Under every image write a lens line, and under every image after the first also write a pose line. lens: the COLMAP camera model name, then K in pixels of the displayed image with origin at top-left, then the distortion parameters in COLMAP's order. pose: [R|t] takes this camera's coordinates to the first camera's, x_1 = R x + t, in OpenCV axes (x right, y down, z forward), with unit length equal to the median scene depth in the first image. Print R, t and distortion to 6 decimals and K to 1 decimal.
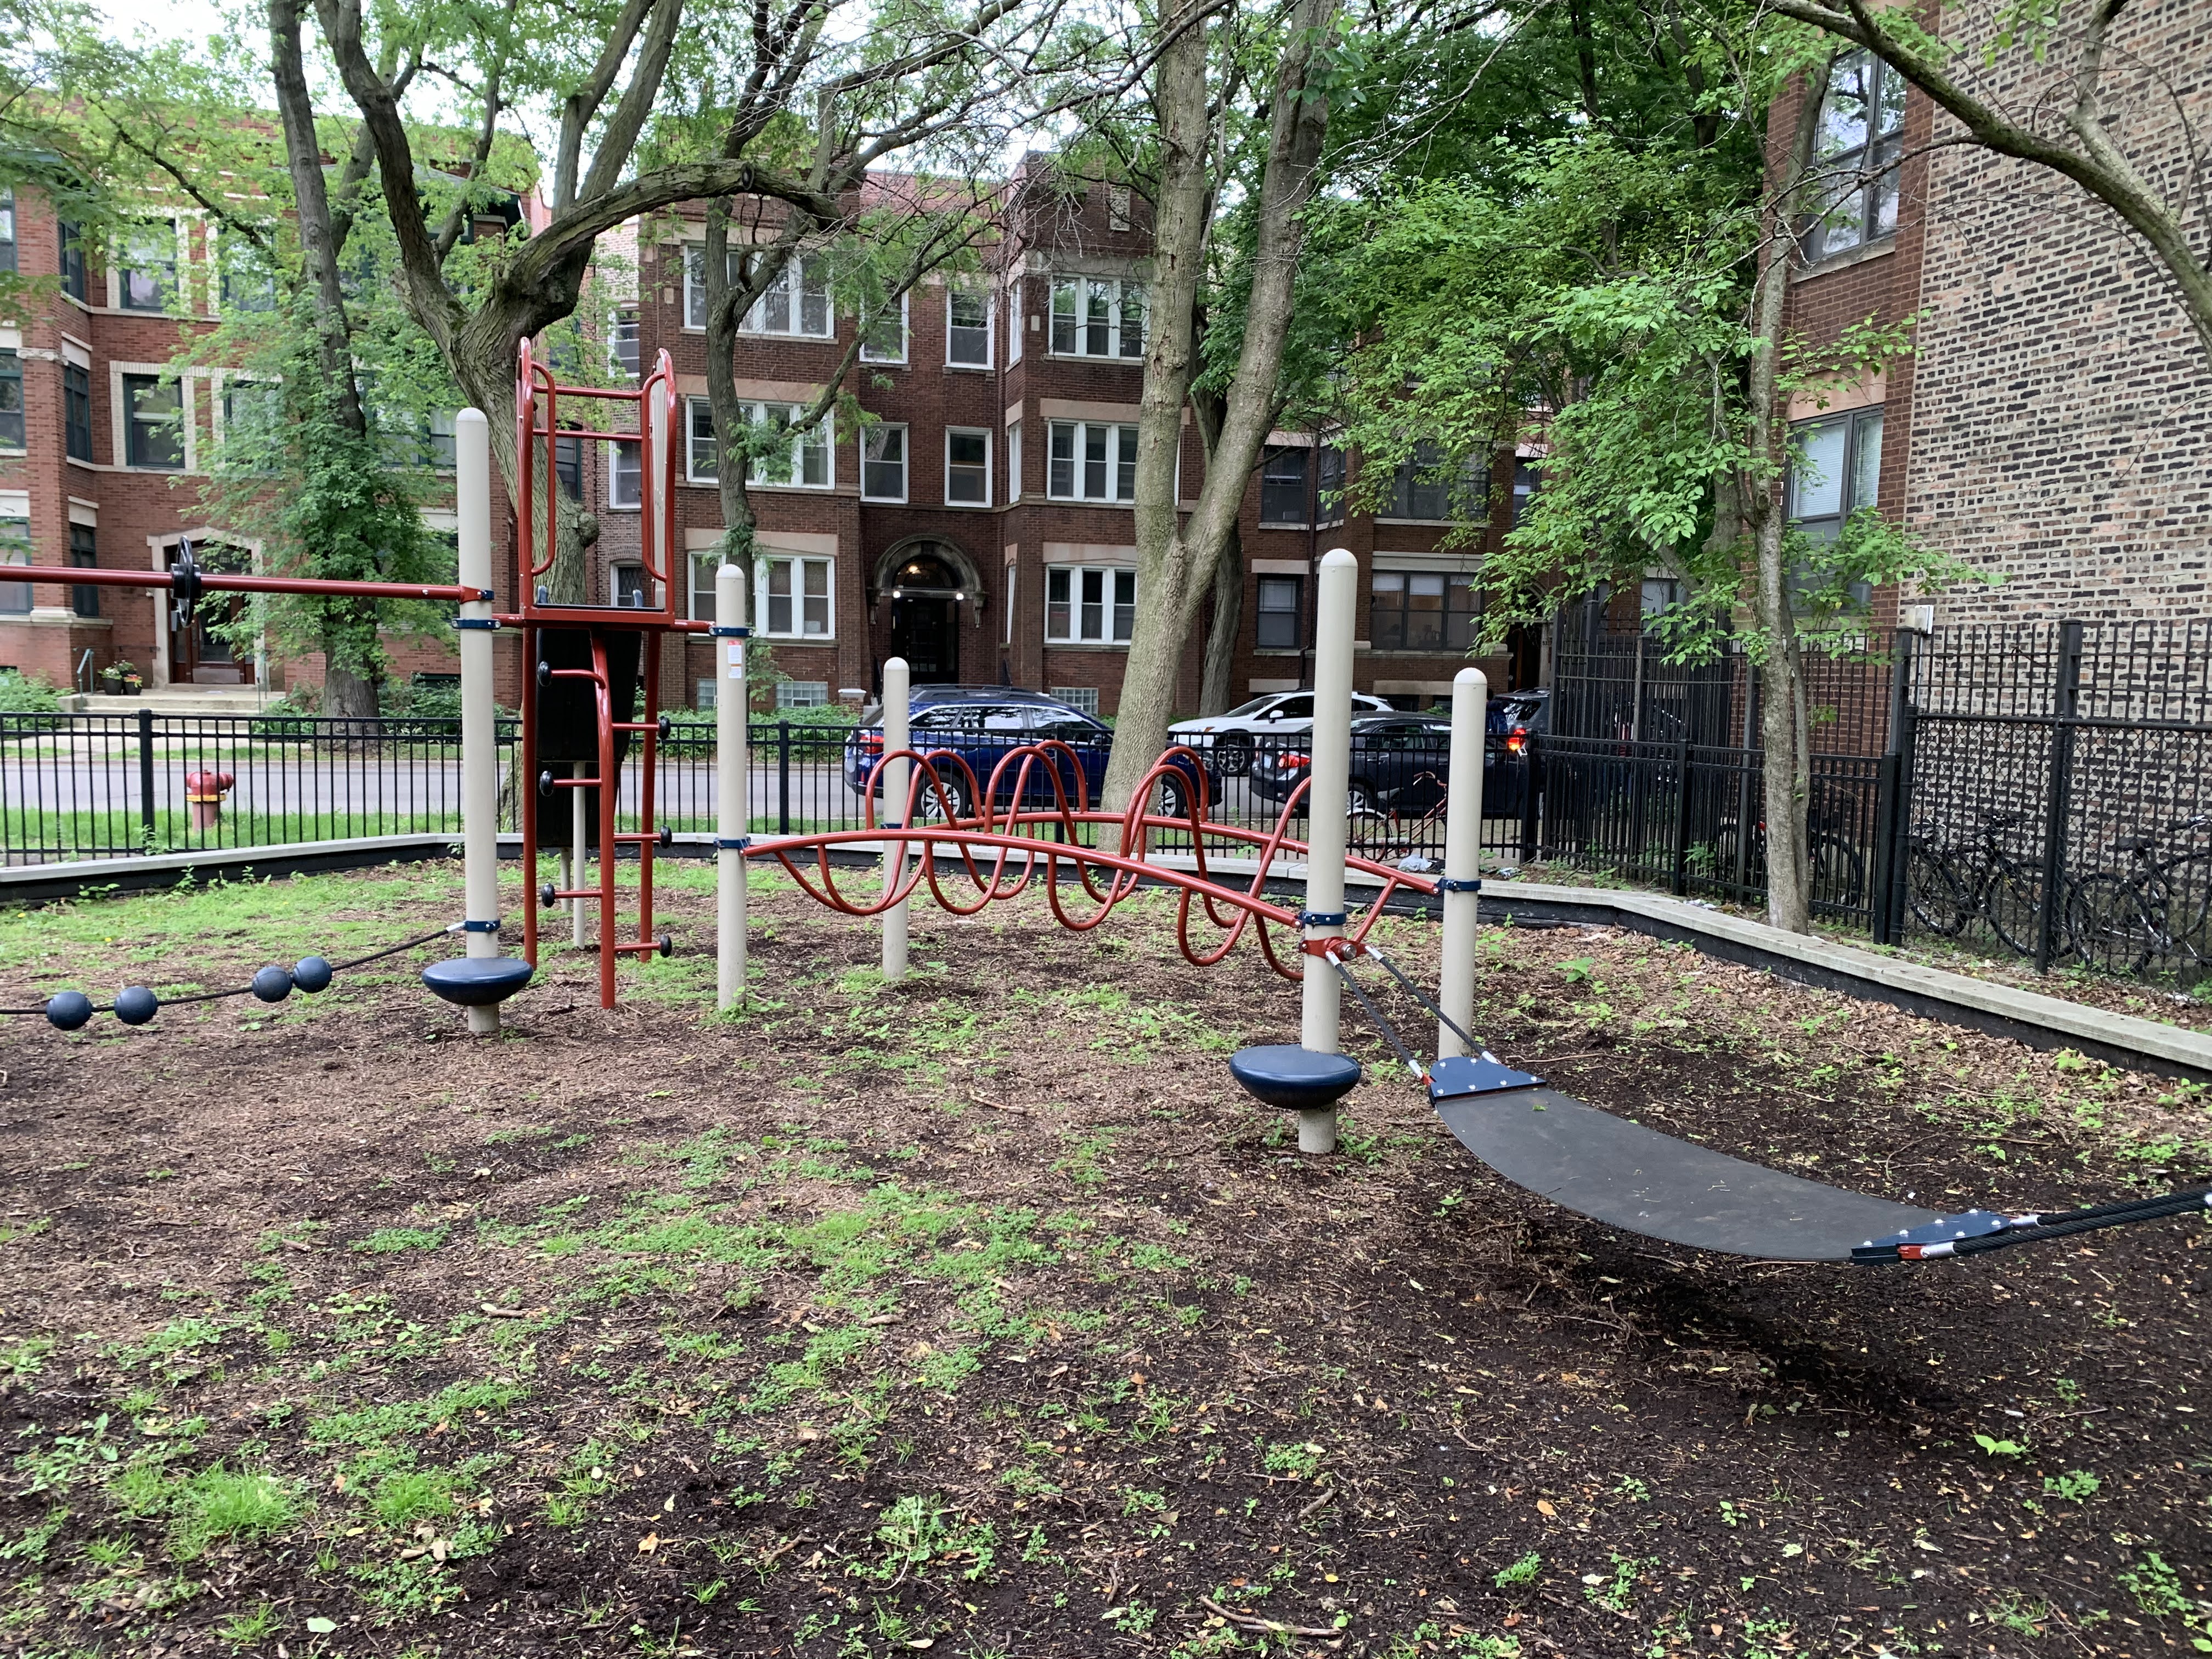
lens RADIAL K [[1689.2, 0, 1098.6], [0, 1689.2, 828.4], [0, 0, 1]] dist [0.022783, -0.015458]
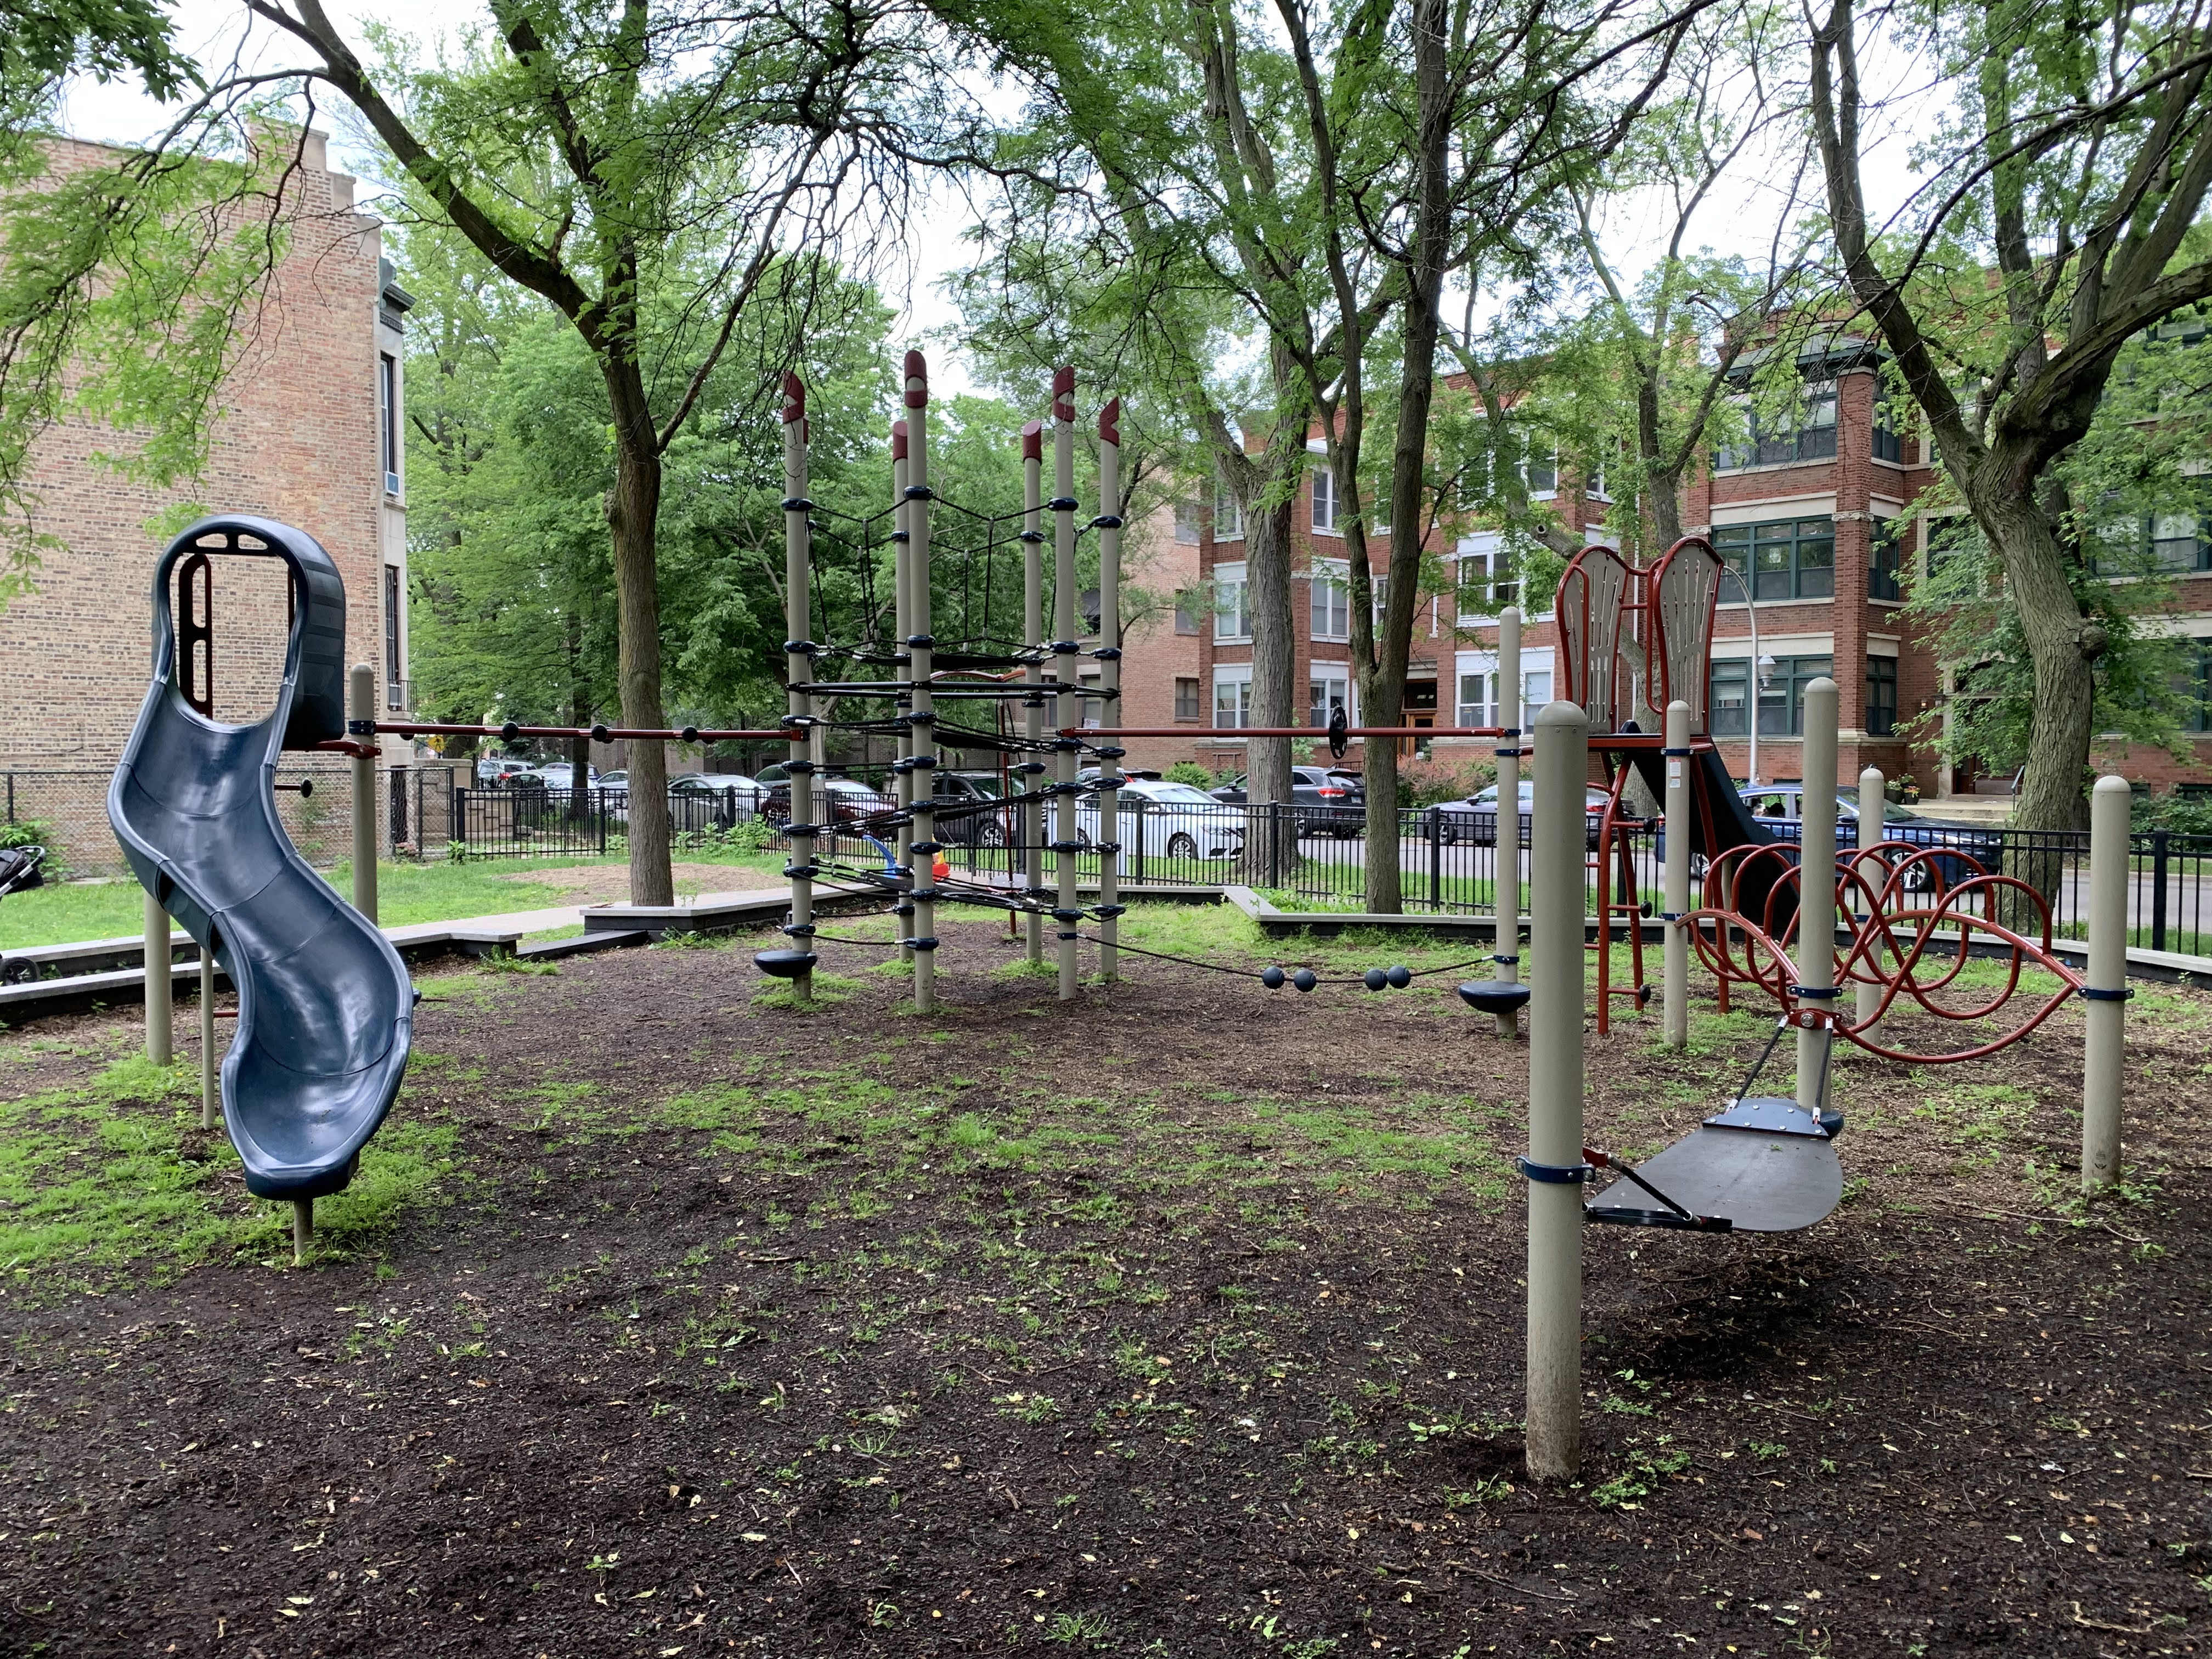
lens RADIAL K [[1689.2, 0, 1091.7], [0, 1689.2, 827.7], [0, 0, 1]] dist [0.022783, -0.015458]
pose [[0.474921, 0.019779, -0.879806, 0.745522], [-0.077545, 0.996799, -0.019450, 0.001197], [0.876605, 0.077462, 0.474934, -0.002223]]
